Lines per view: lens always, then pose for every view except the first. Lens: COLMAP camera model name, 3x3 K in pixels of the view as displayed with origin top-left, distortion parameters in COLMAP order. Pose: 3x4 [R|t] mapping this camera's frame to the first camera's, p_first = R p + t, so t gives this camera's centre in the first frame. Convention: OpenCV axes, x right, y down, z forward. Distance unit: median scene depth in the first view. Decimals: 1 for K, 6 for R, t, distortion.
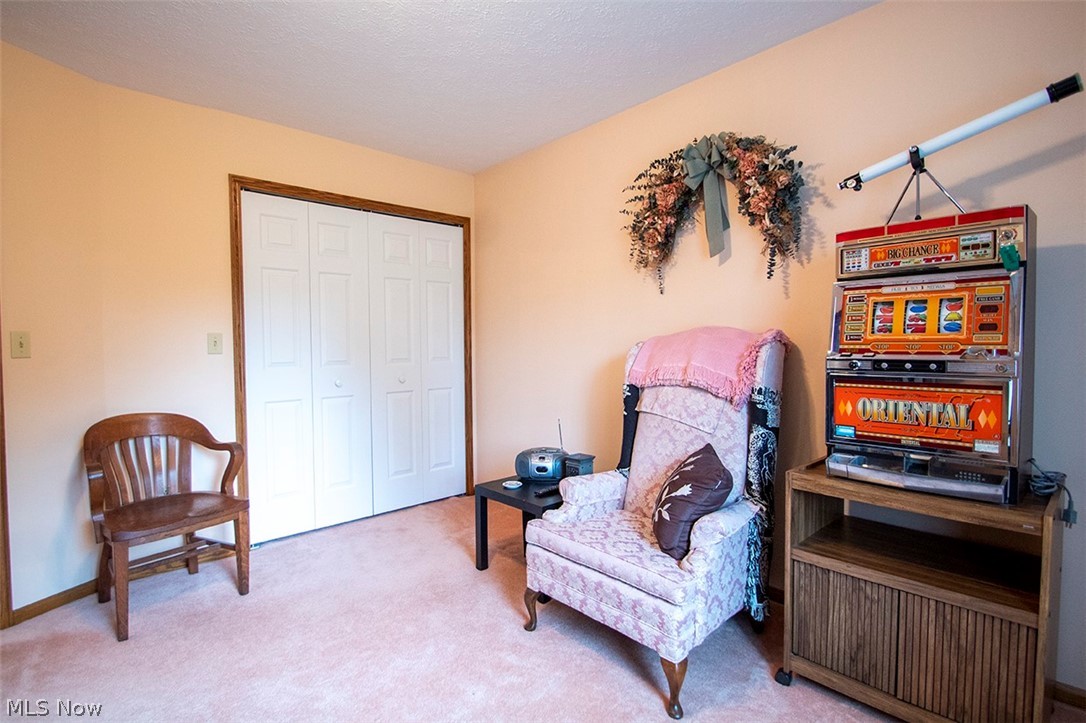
lens RADIAL K [[524.4, 0, 543.5], [0, 524.4, 360.6], [0, 0, 1]] dist [-0.002453, -0.000565]
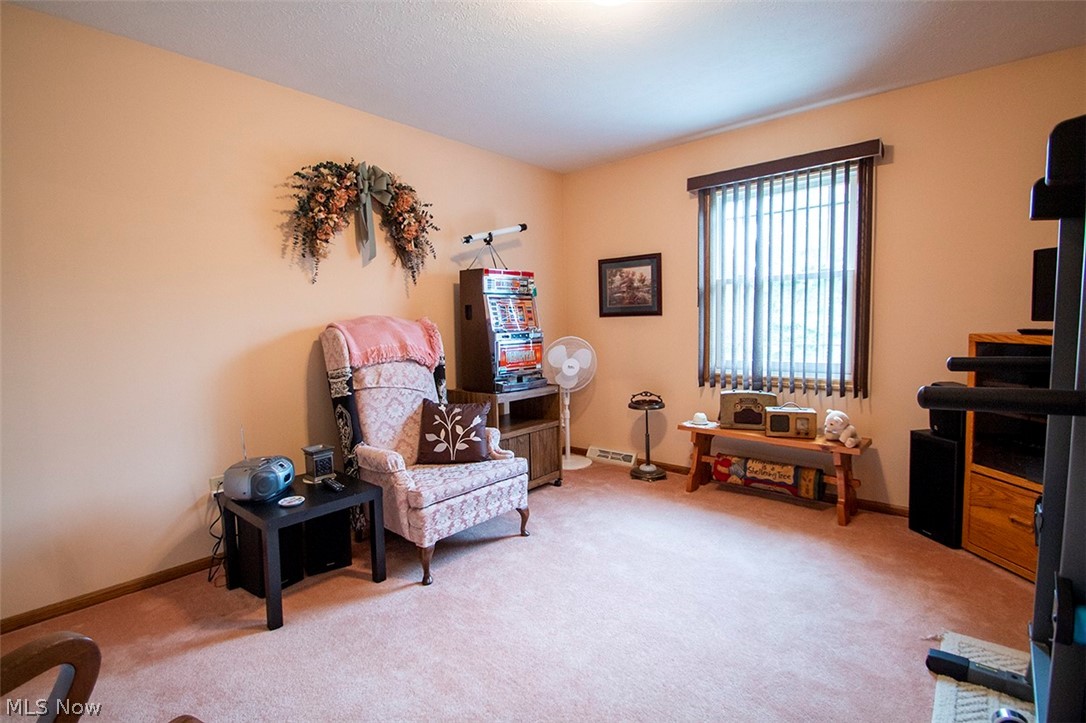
lens RADIAL K [[524.4, 0, 541.9], [0, 524.4, 359.5], [0, 0, 1]] dist [-0.002453, -0.000565]
pose [[-0.127288, -0.067840, 0.989543, -1.108460], [0.046934, 0.996129, 0.074329, -0.036665], [-0.990755, 0.055904, -0.123611, 0.846251]]
